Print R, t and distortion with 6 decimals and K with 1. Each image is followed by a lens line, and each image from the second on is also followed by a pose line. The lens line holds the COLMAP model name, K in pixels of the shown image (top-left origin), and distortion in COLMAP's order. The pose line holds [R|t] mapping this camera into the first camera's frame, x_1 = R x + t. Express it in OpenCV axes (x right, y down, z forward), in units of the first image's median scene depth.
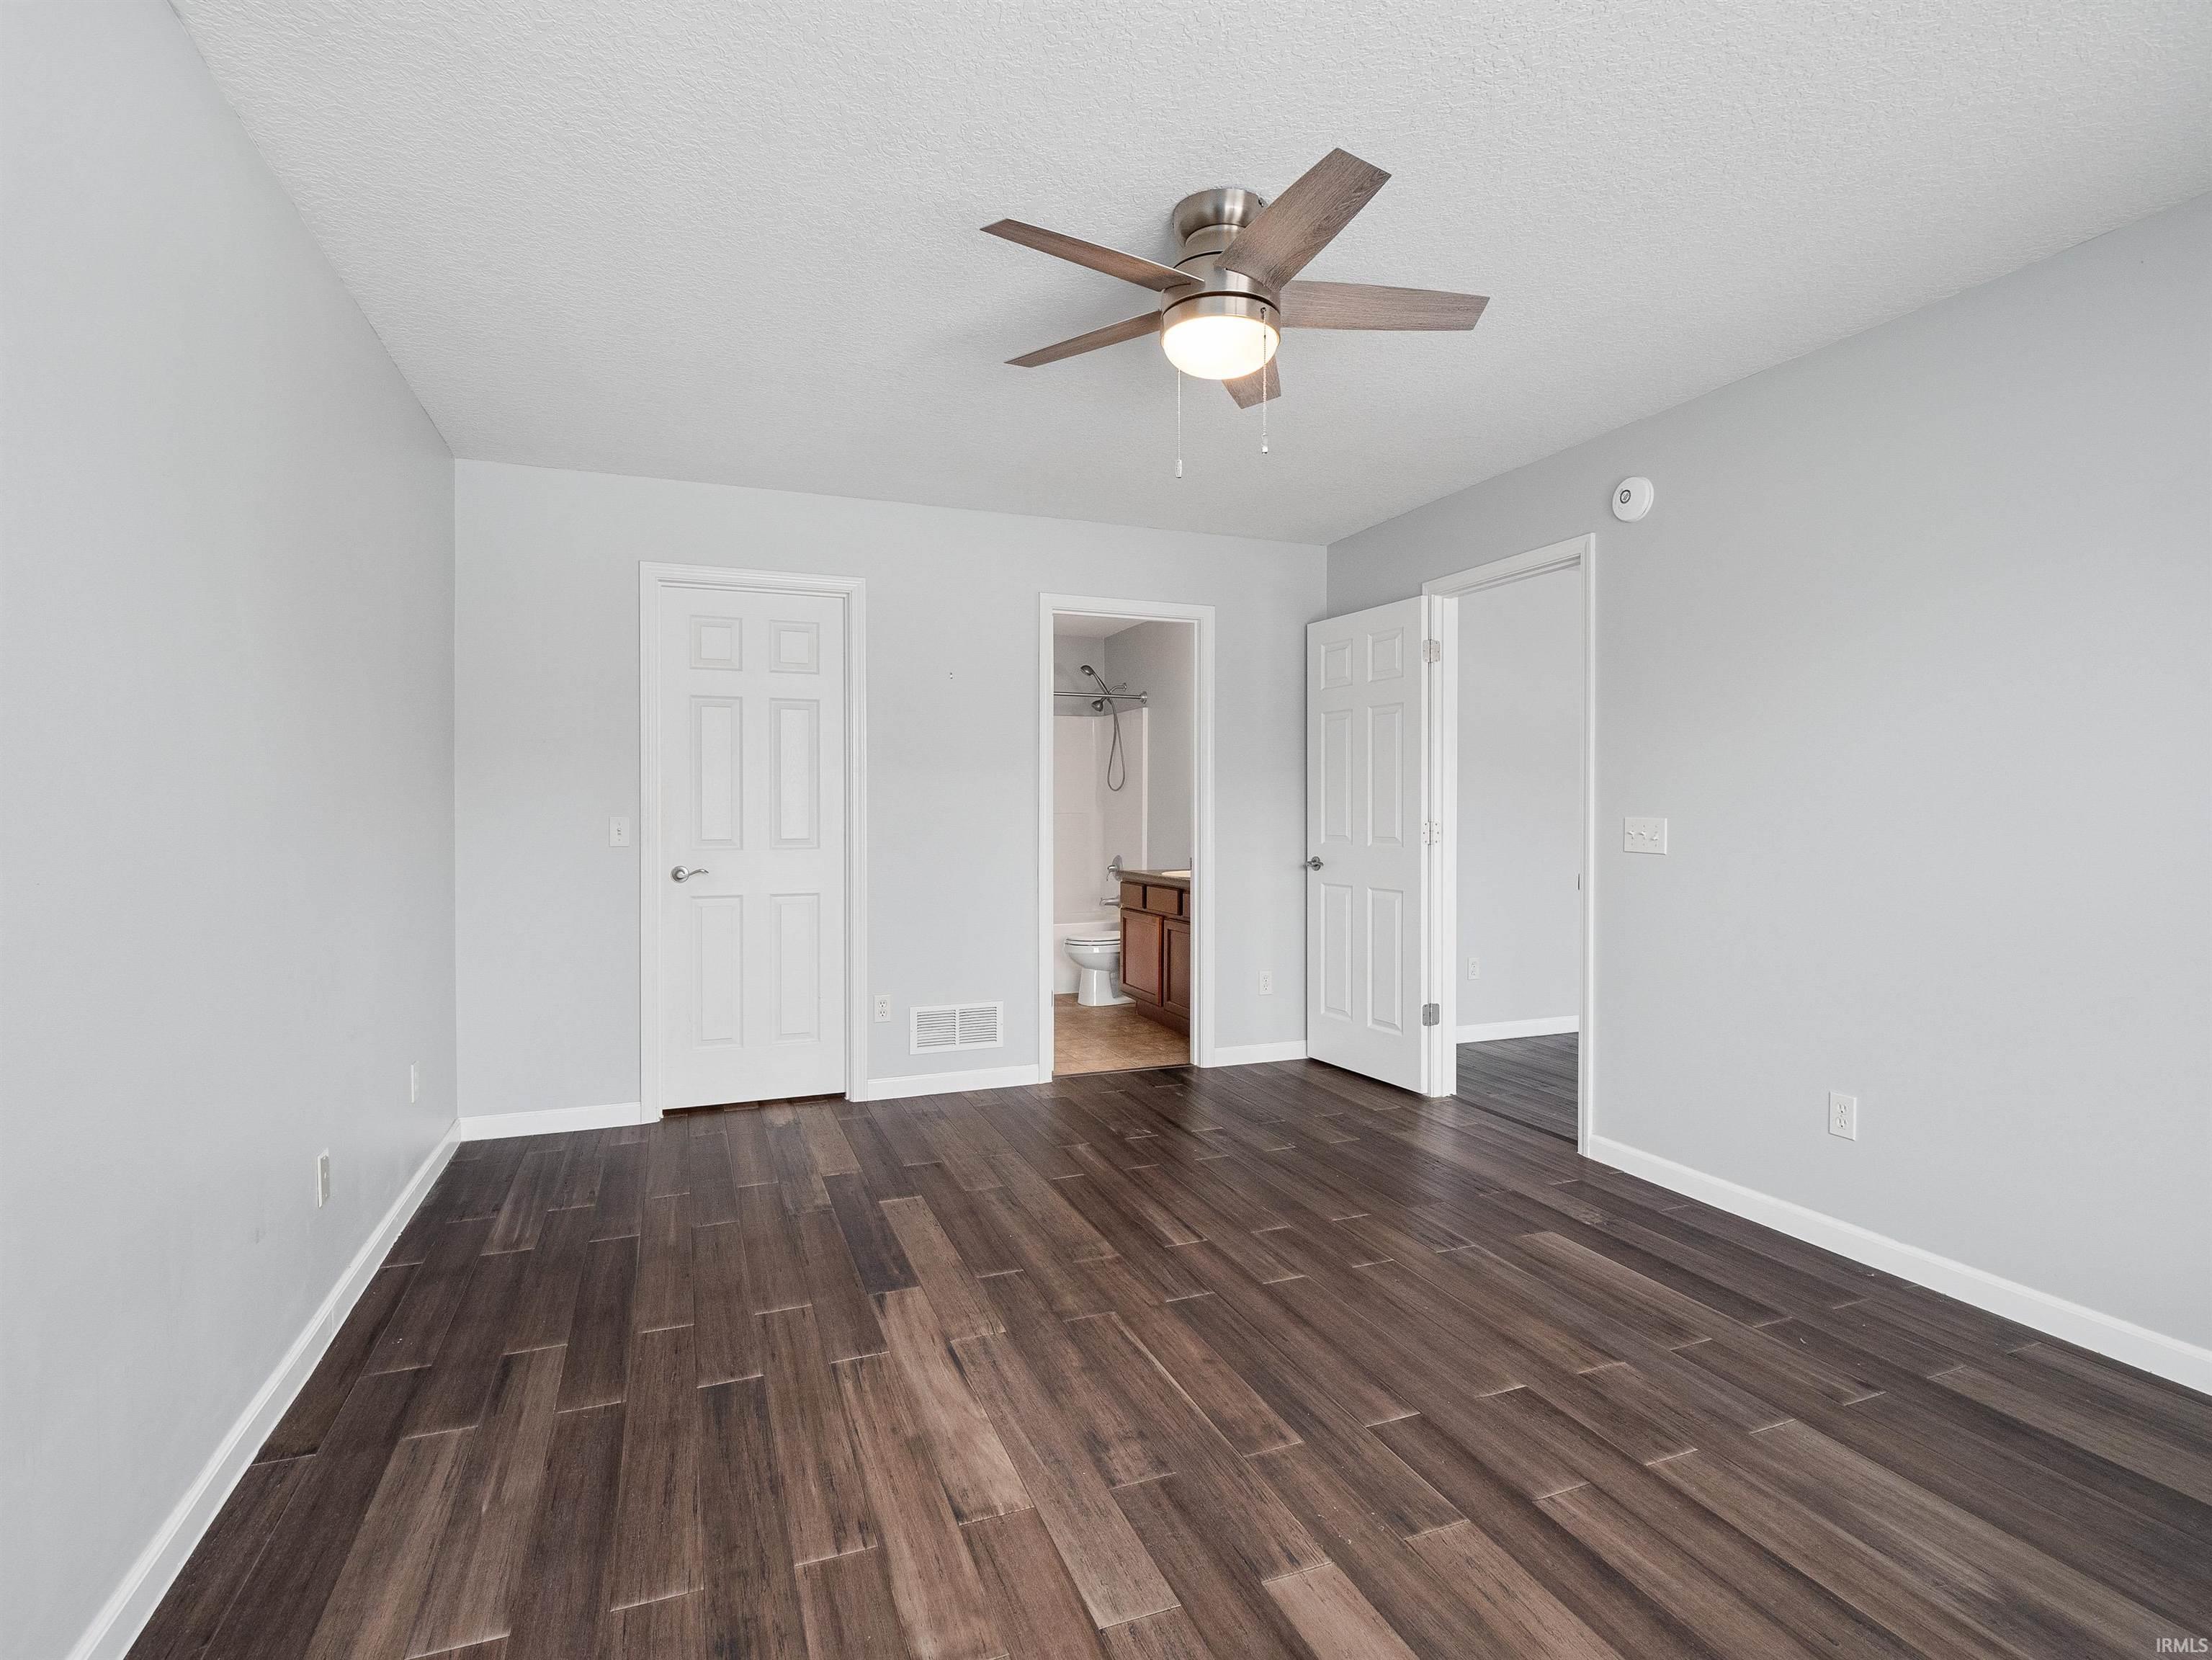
lens RADIAL K [[1097.9, 0, 1105.1], [0, 1097.9, 827.2], [0, 0, 1]] dist [-0.013377, -0.001912]
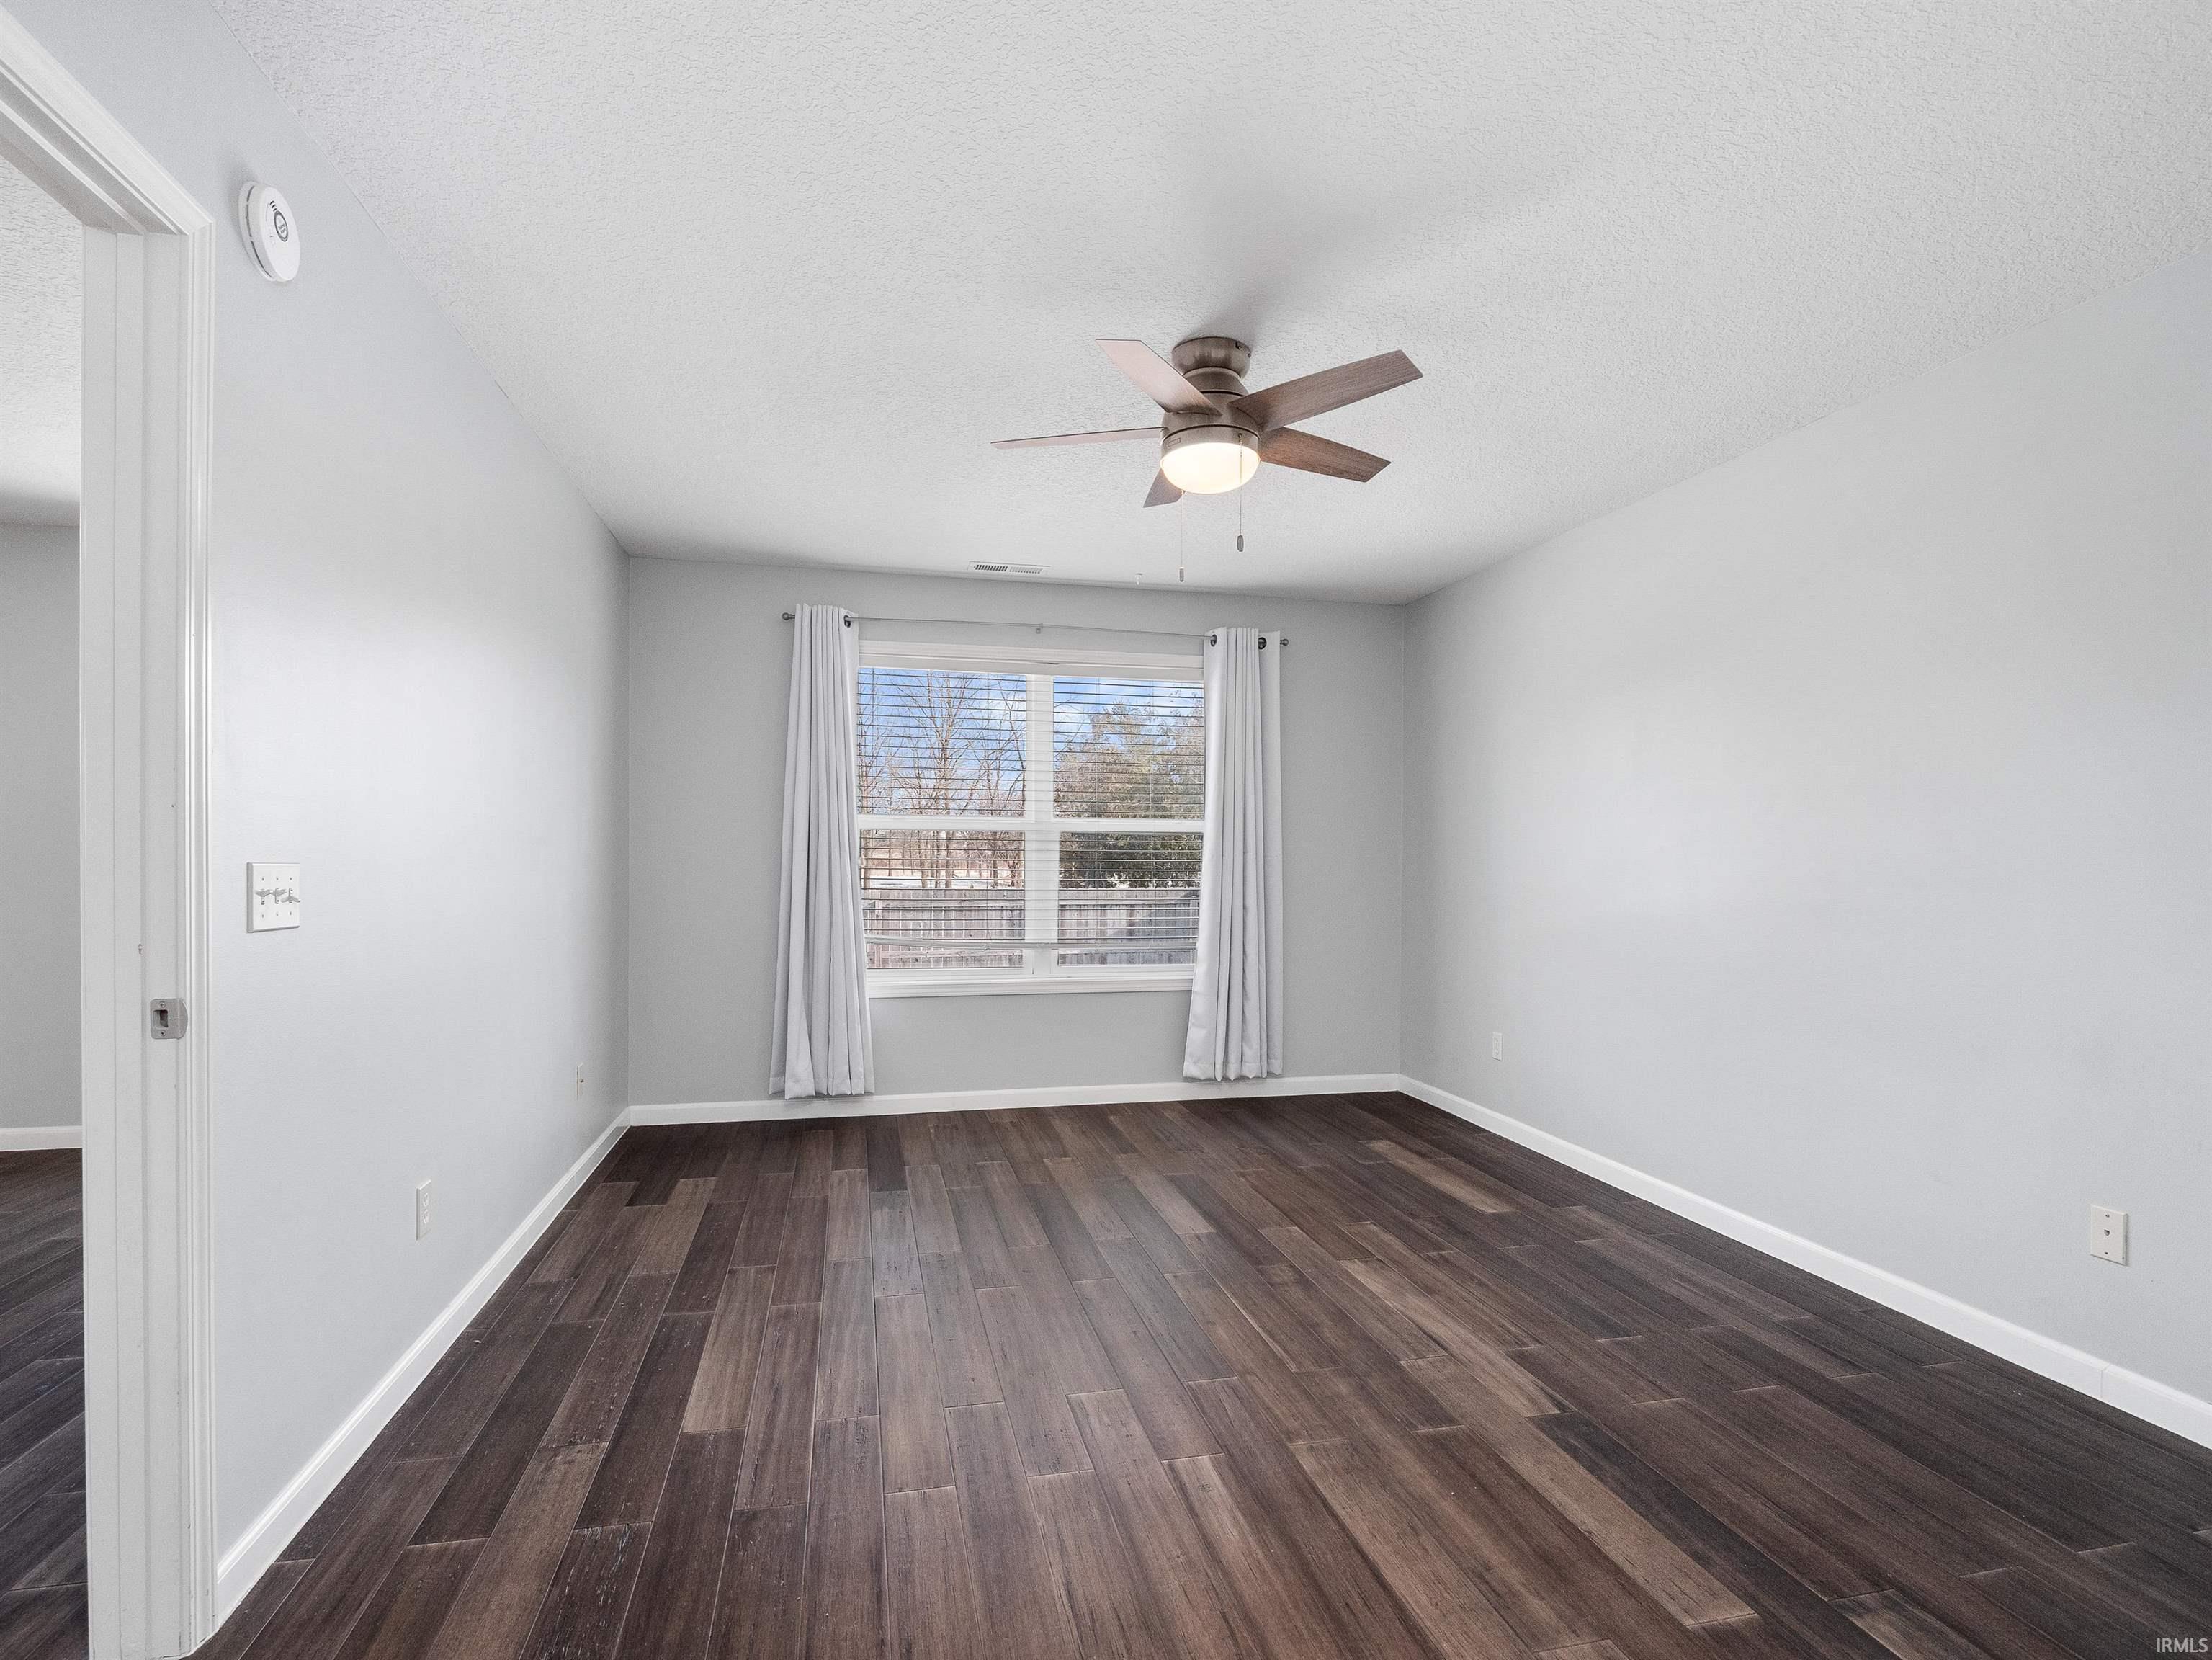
lens RADIAL K [[1097.9, 0, 1107.2], [0, 1097.9, 836.9], [0, 0, 1]] dist [-0.013377, -0.001912]
pose [[-0.989144, -0.005196, 0.146857, 0.031827], [-0.005148, 0.999987, 0.000705, -0.032052], [-0.146858, -0.000059, -0.989158, 2.016887]]
